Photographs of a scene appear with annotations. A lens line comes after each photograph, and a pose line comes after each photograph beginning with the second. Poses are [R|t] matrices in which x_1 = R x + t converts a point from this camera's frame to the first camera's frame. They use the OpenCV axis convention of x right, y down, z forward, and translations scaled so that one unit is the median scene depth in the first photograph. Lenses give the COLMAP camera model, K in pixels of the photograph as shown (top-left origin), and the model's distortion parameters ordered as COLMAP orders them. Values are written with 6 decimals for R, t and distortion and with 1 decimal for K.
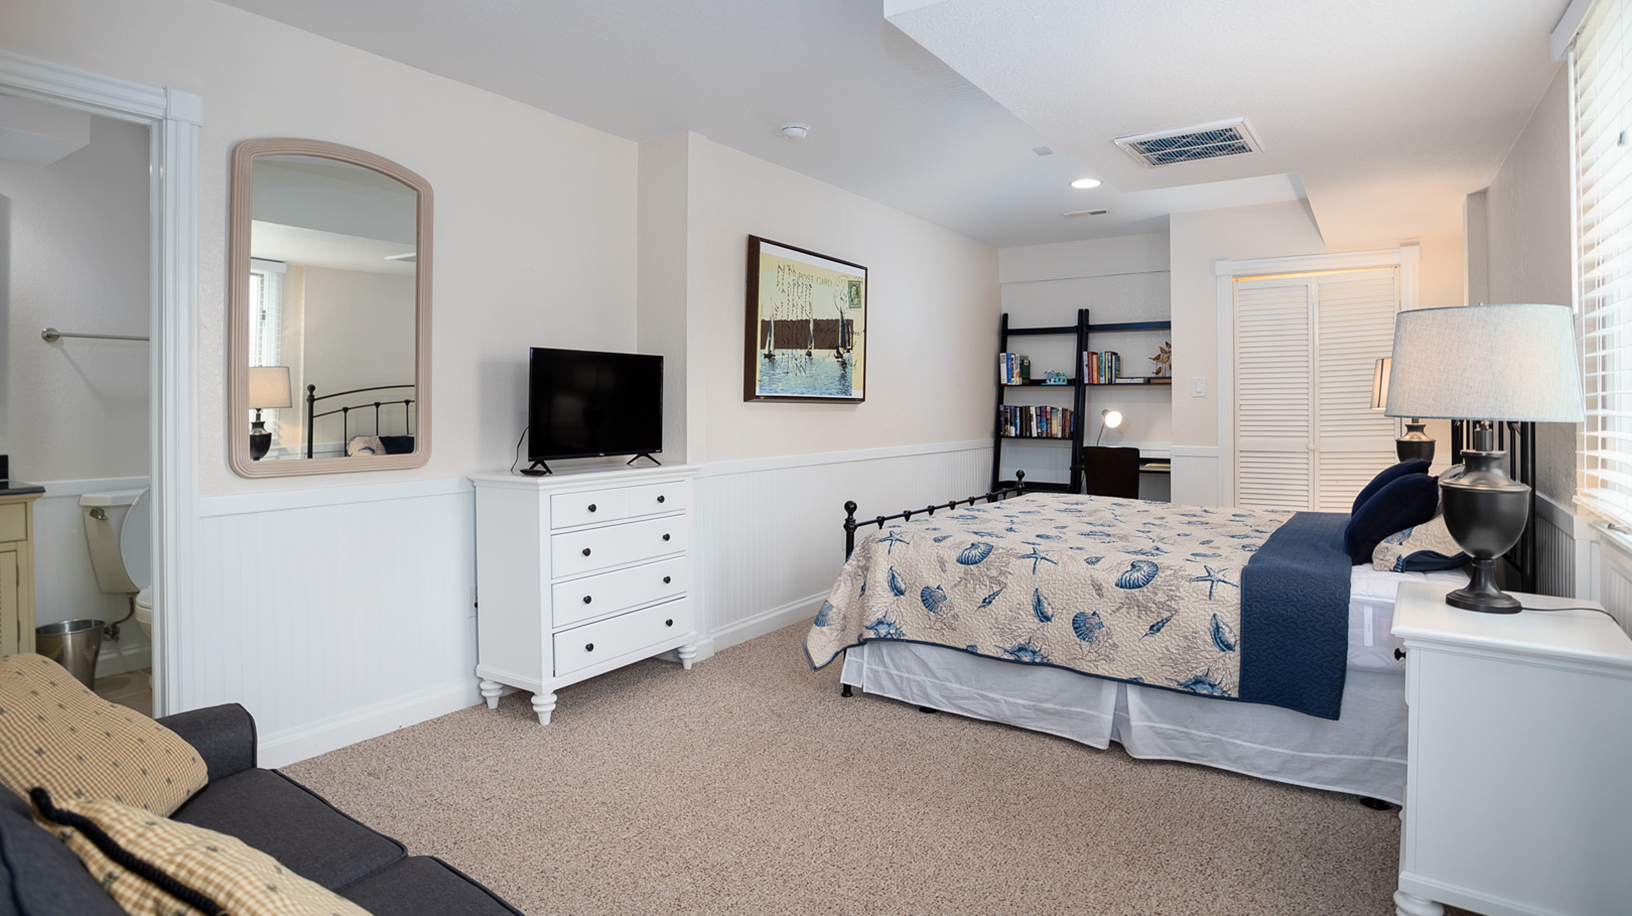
lens RADIAL K [[849.3, 0, 804.7], [0, 849.3, 416.7], [0, 0, 1]] dist [-0.065713, 0.000317]
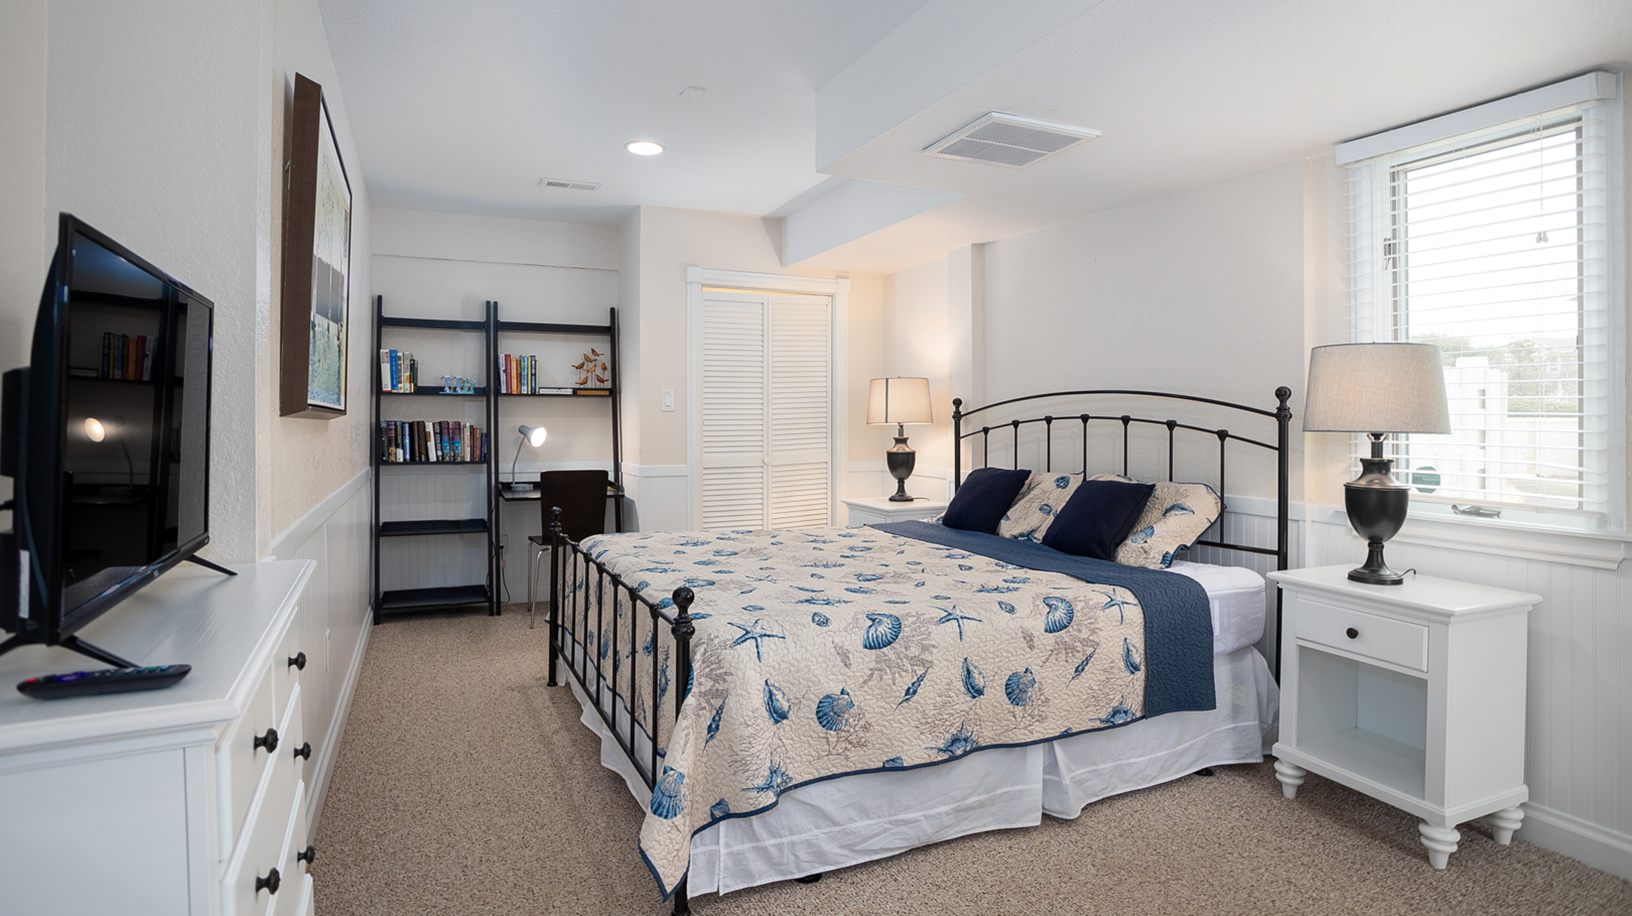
lens RADIAL K [[849.3, 0, 804.7], [0, 849.3, 416.7], [0, 0, 1]] dist [-0.065713, 0.000317]
pose [[0.499079, 0.002152, 0.866554, -0.344147], [0.010273, 0.999912, -0.008400, -0.010919], [-0.866496, 0.013095, 0.499013, 0.528862]]
